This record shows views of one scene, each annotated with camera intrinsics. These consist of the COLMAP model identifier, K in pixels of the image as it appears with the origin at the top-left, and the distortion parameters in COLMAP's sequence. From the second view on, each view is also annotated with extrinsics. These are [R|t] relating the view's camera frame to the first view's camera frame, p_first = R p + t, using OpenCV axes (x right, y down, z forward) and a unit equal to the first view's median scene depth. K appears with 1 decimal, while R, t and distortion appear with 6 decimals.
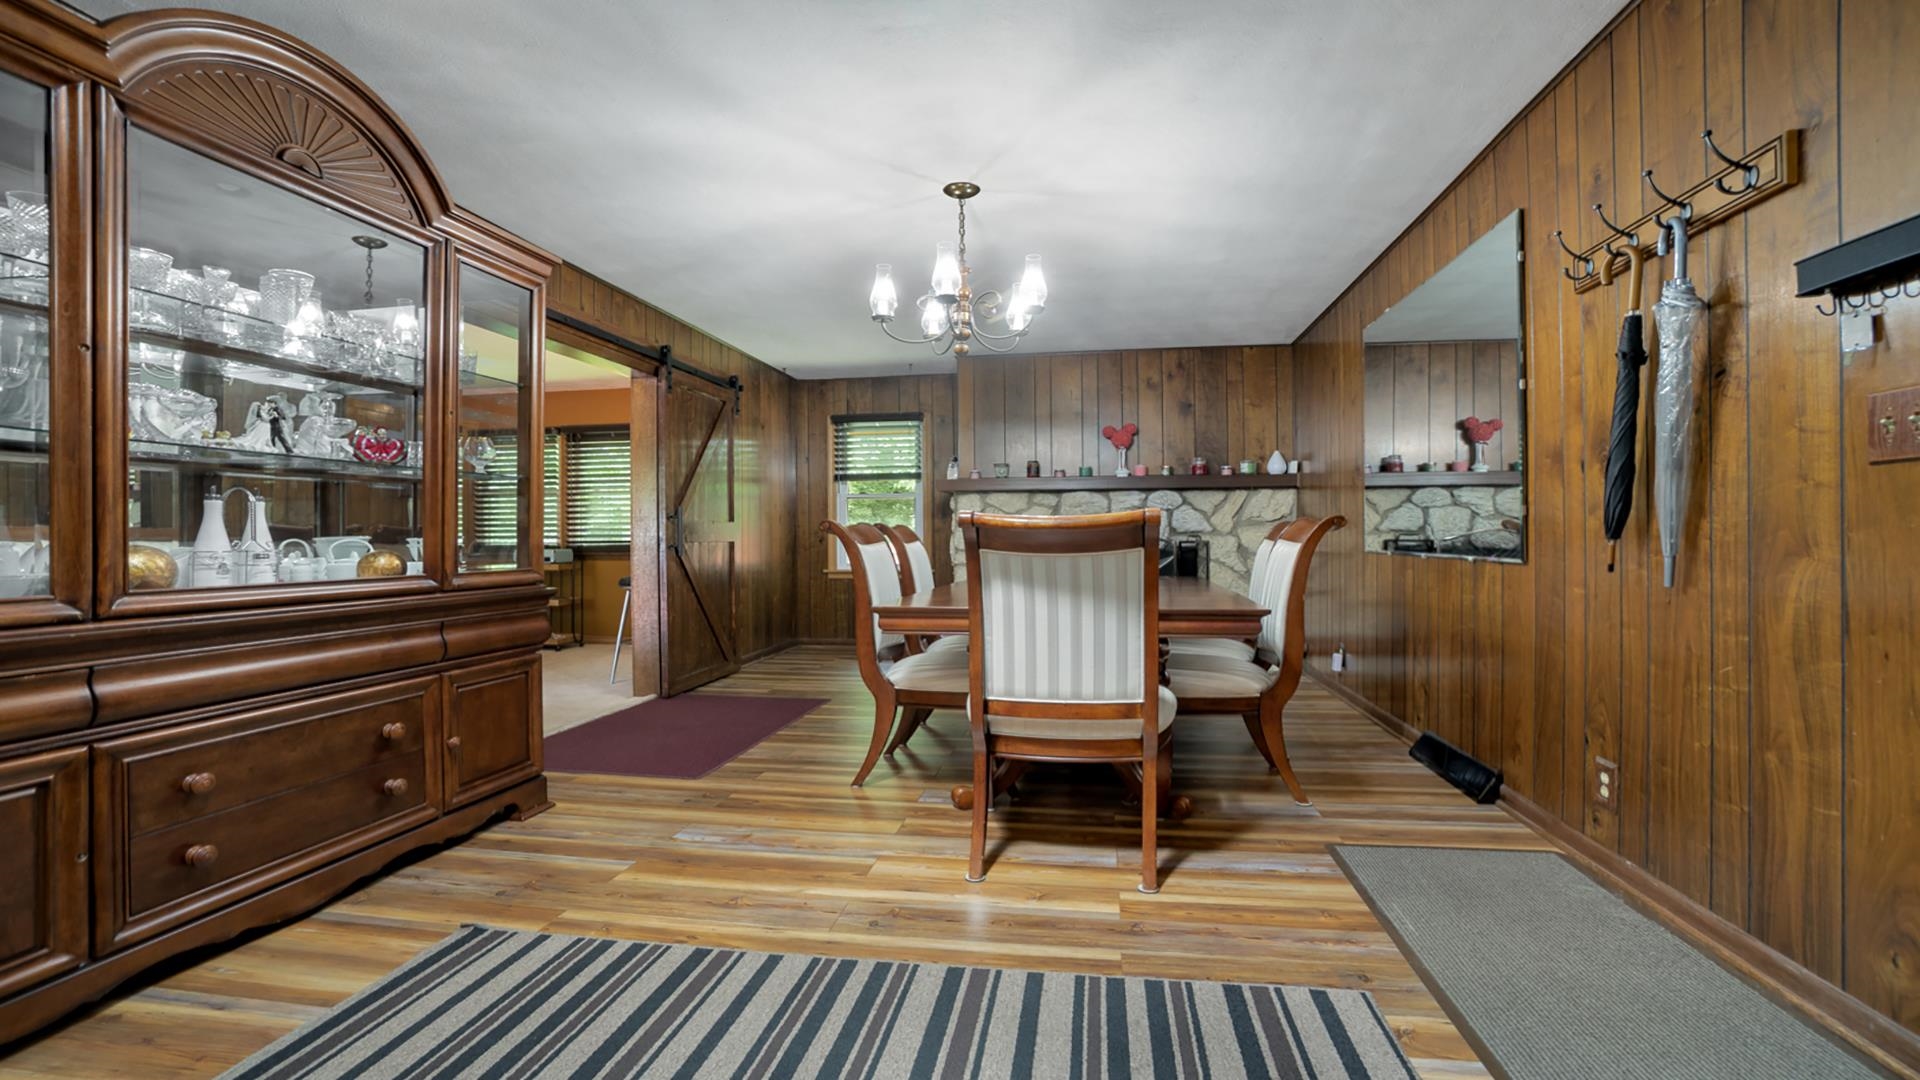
lens RADIAL K [[874.2, 0, 961.0], [0, 874.2, 534.3], [0, 0, 1]] dist [-0.052943, 0.030763]
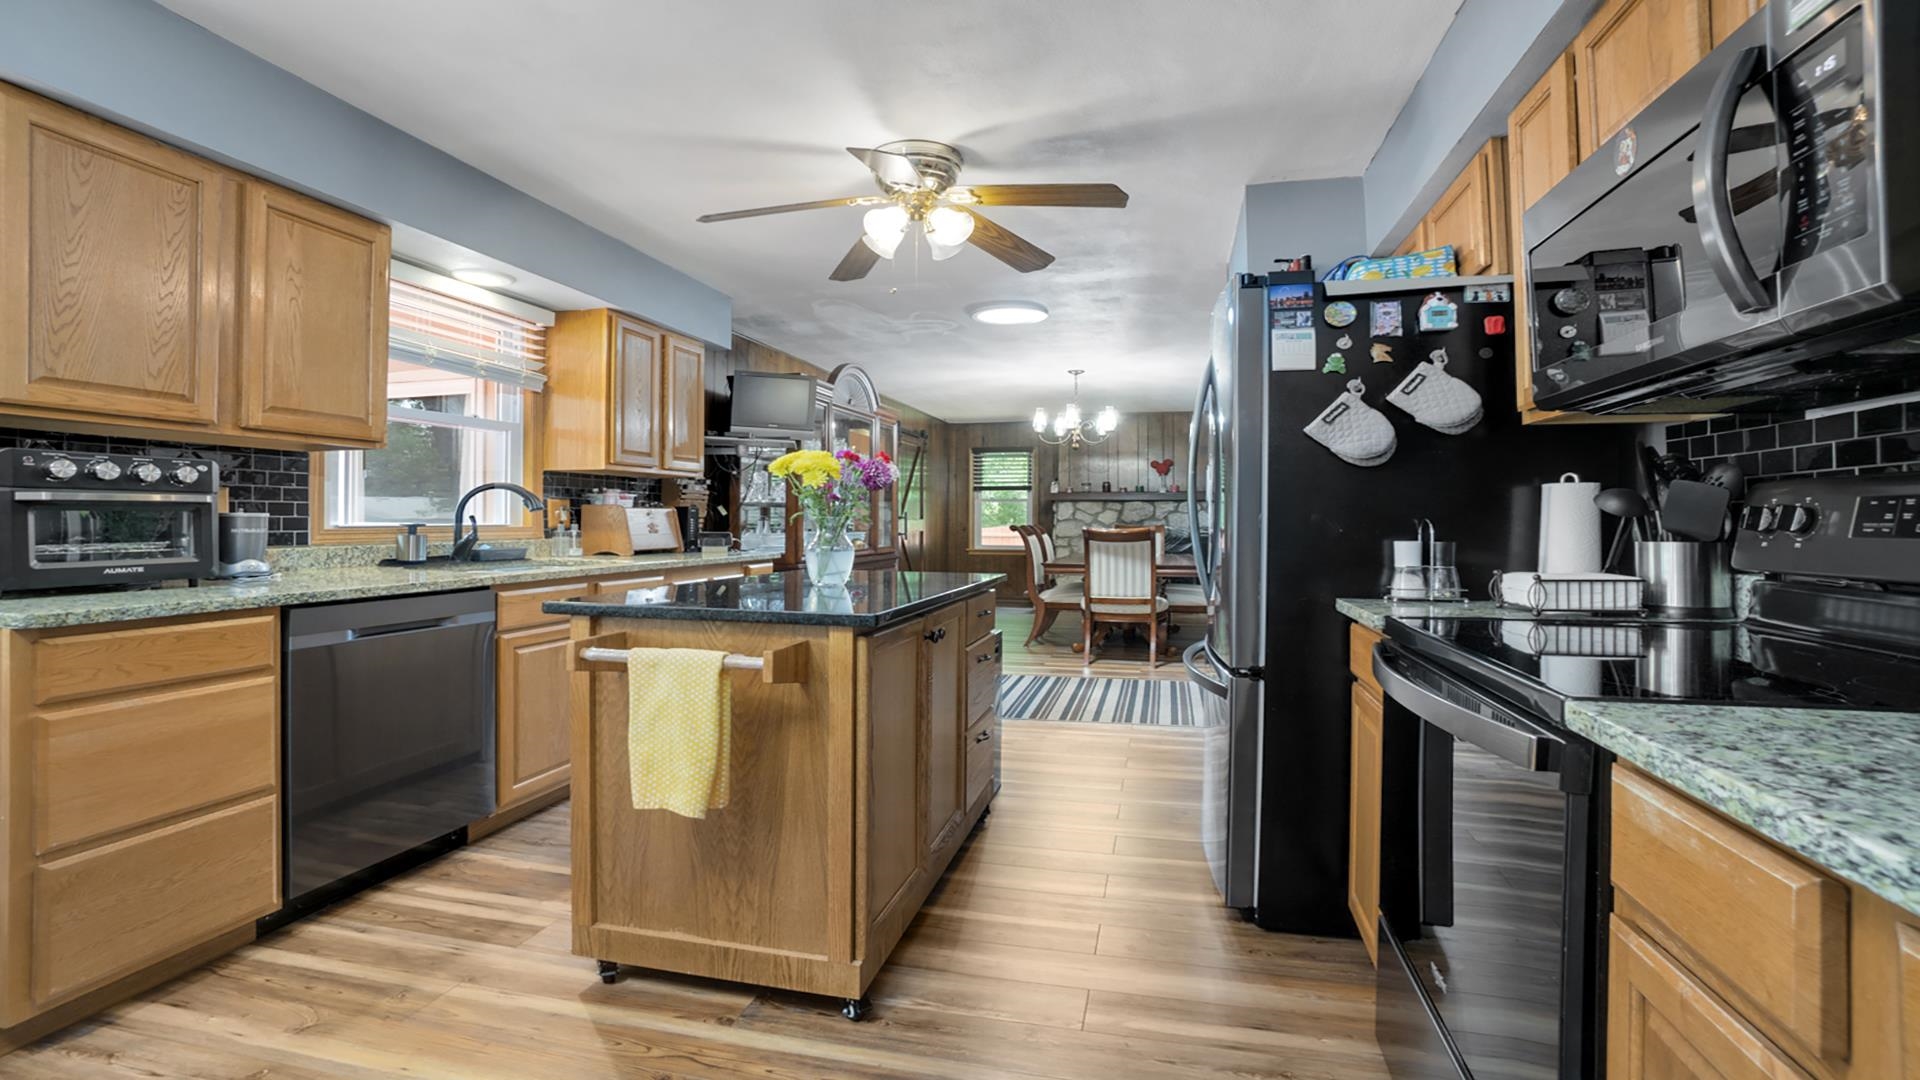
lens RADIAL K [[874.2, 0, 961.0], [0, 874.2, 534.3], [0, 0, 1]] dist [-0.052943, 0.030763]
pose [[0.997067, 0.009158, -0.075984, -0.060442], [-0.007637, 0.999765, 0.020287, -0.019349], [0.076152, -0.019647, 0.996903, -0.614051]]
